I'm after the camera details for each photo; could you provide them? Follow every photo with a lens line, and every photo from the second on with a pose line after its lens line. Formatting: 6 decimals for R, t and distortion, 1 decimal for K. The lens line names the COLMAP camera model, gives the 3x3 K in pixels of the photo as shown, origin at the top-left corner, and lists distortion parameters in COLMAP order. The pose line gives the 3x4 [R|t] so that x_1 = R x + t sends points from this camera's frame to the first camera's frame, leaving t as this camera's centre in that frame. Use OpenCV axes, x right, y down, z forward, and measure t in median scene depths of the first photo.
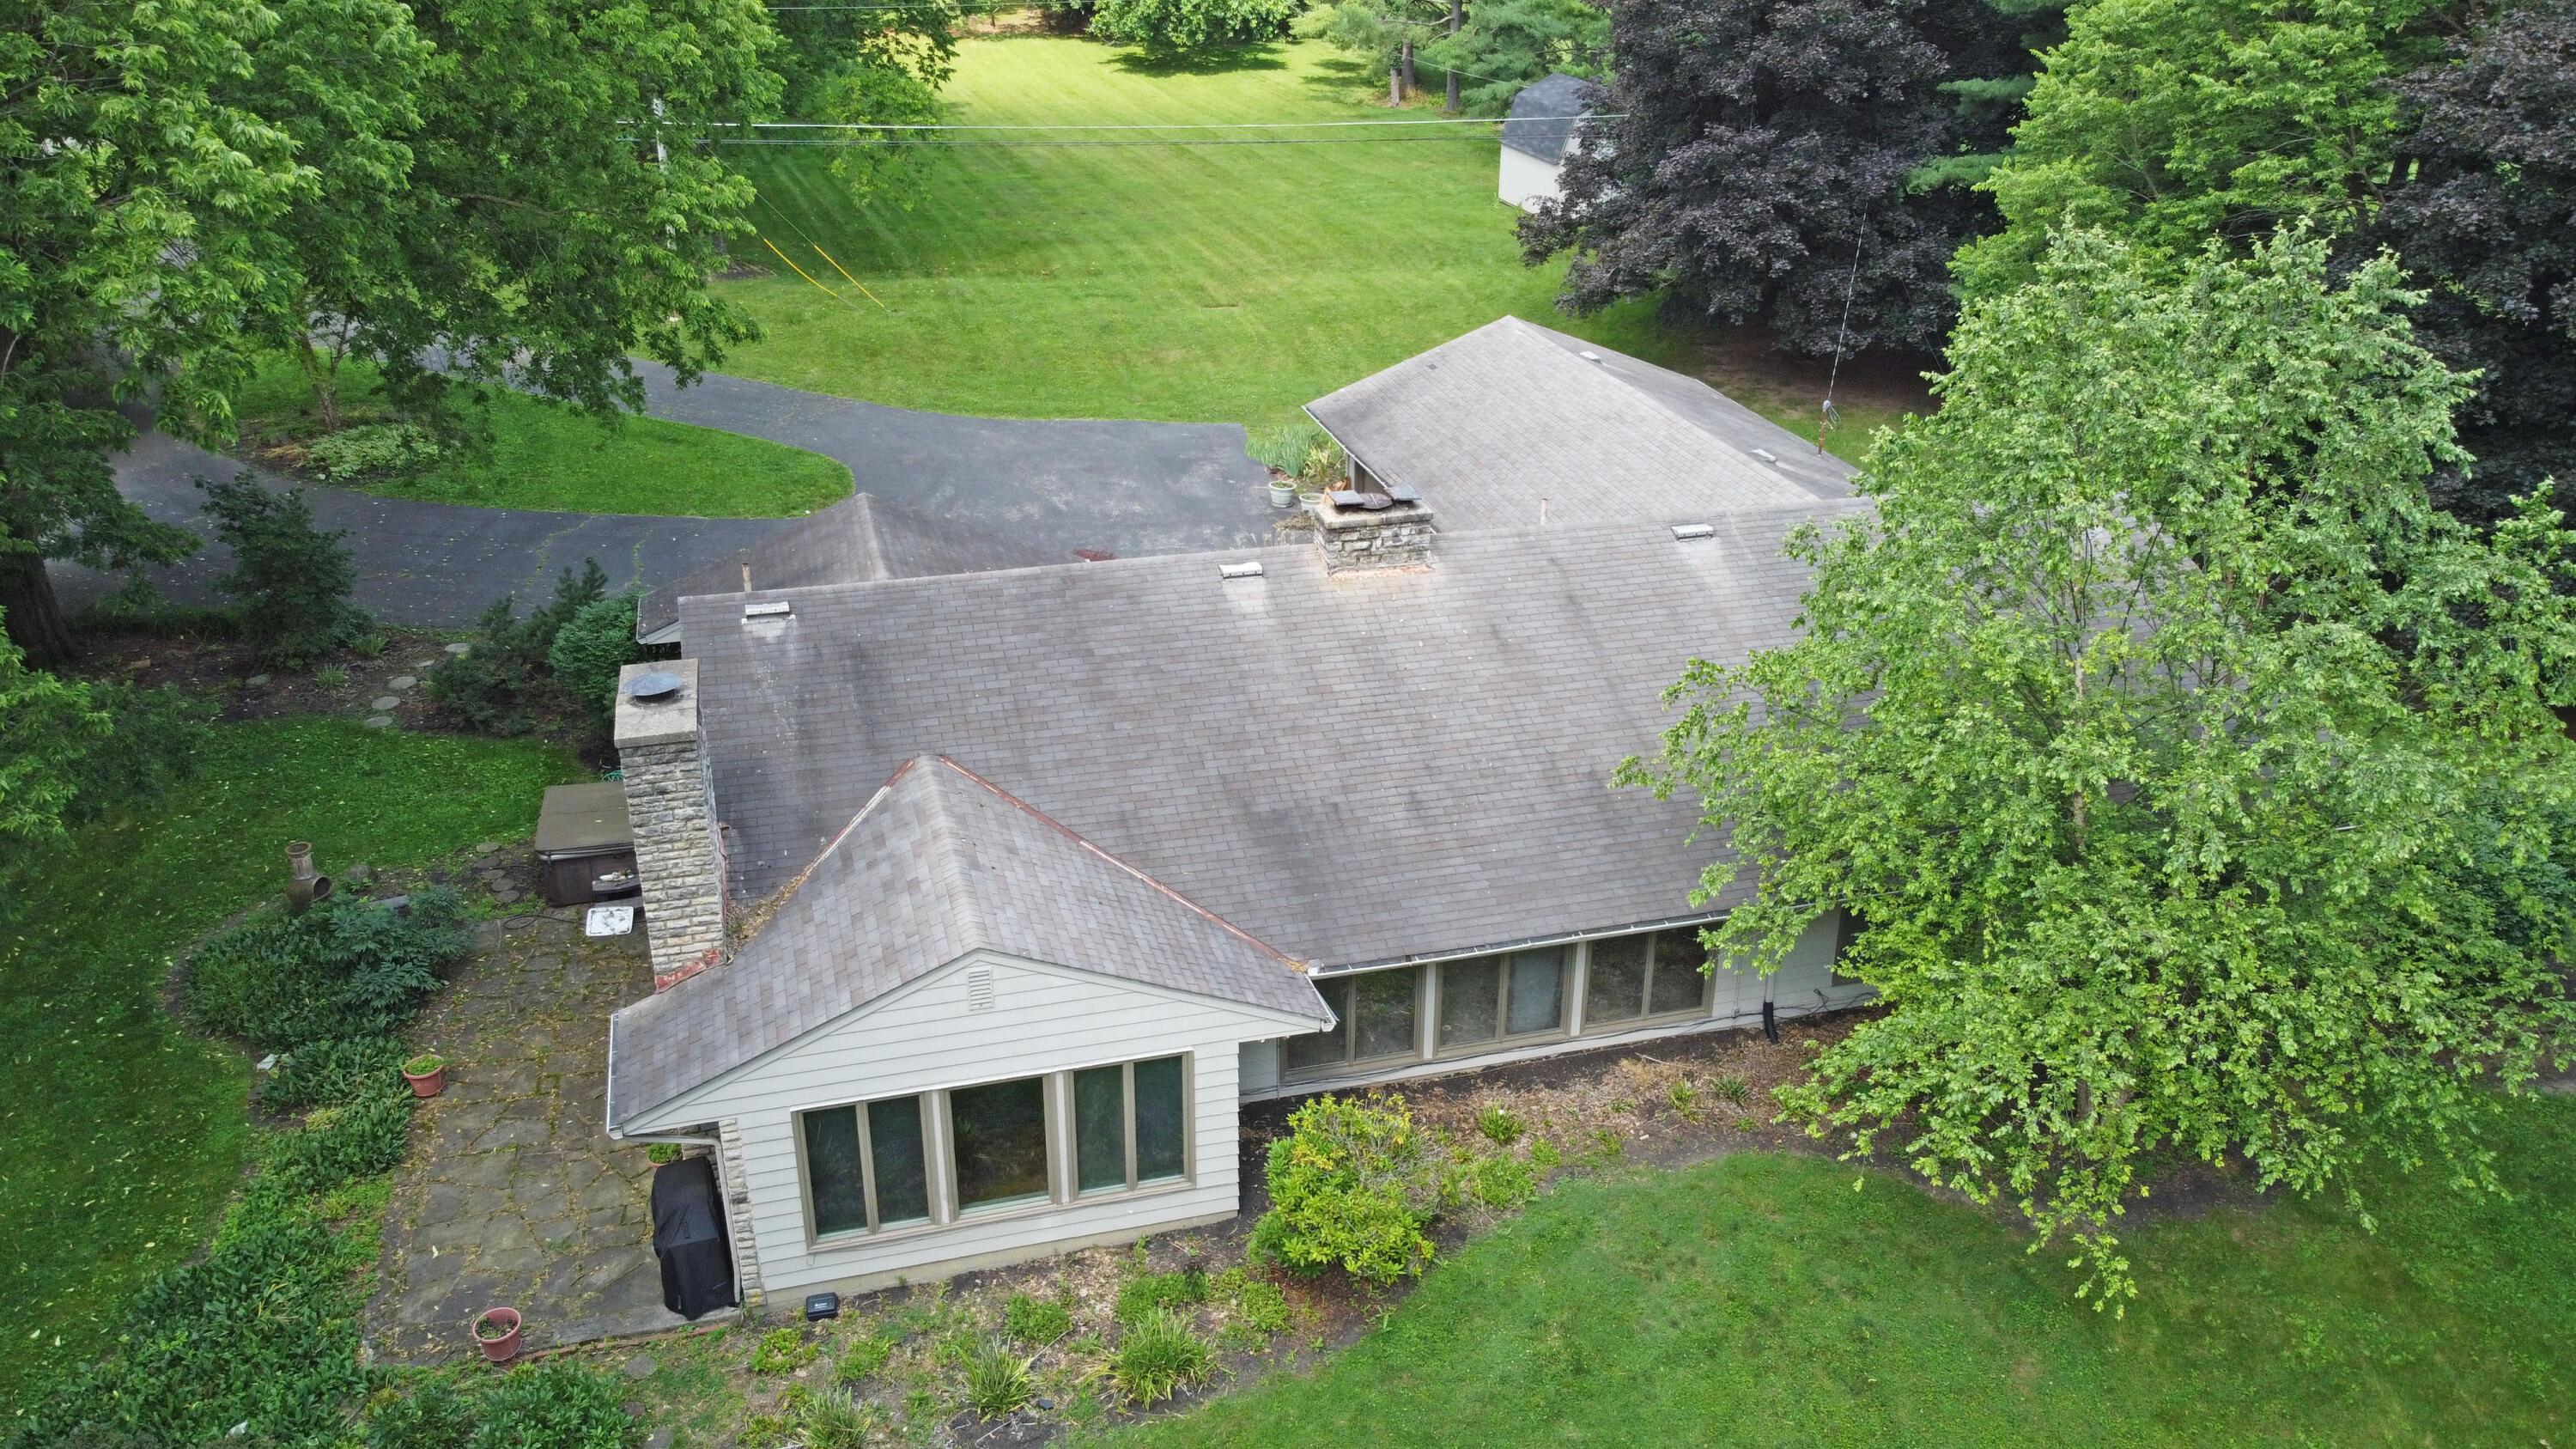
lens RADIAL K [[1910.5, 0, 1288.6], [0, 1910.5, 725.4], [0, 0, 1]] dist [-0.005054, -0.004019]
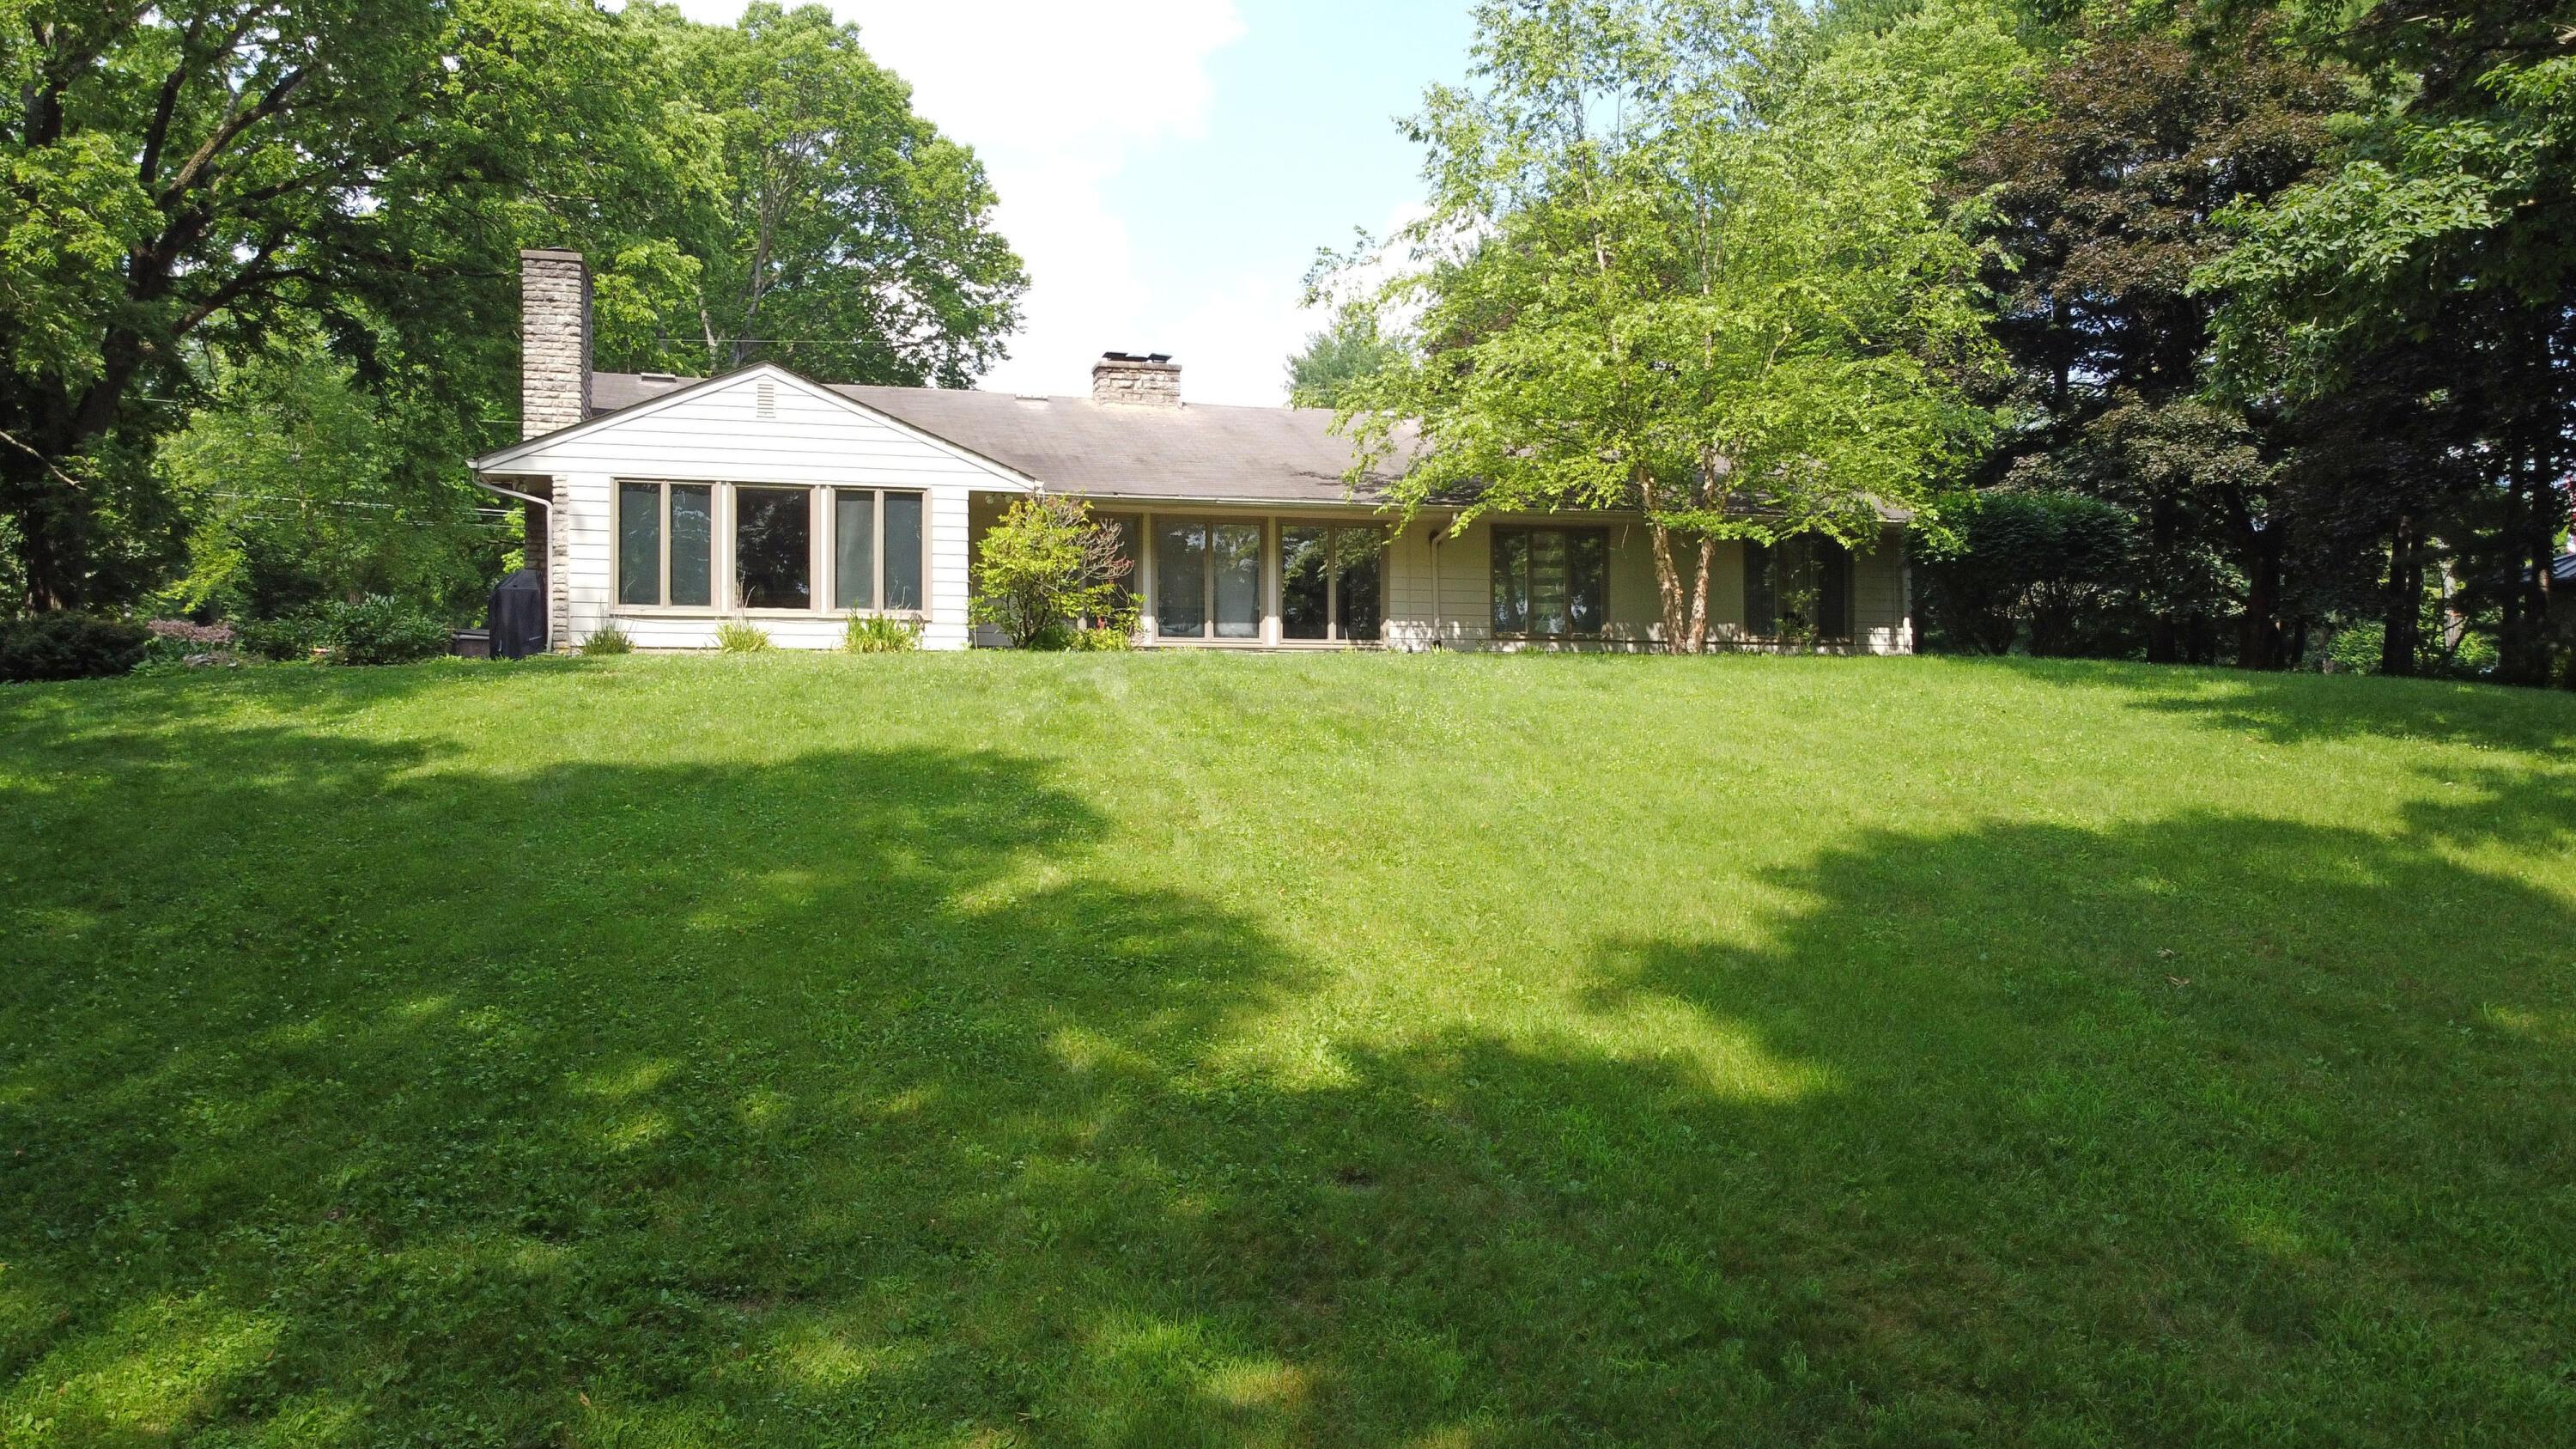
lens RADIAL K [[1910.5, 0, 1286.1], [0, 1910.5, 724.2], [0, 0, 1]] dist [-0.005054, -0.004019]
pose [[0.999967, -0.007875, 0.001919, 0.188367], [0.007946, 0.905789, -0.423655, 0.876976], [0.001598, 0.423657, 0.905821, -0.100248]]
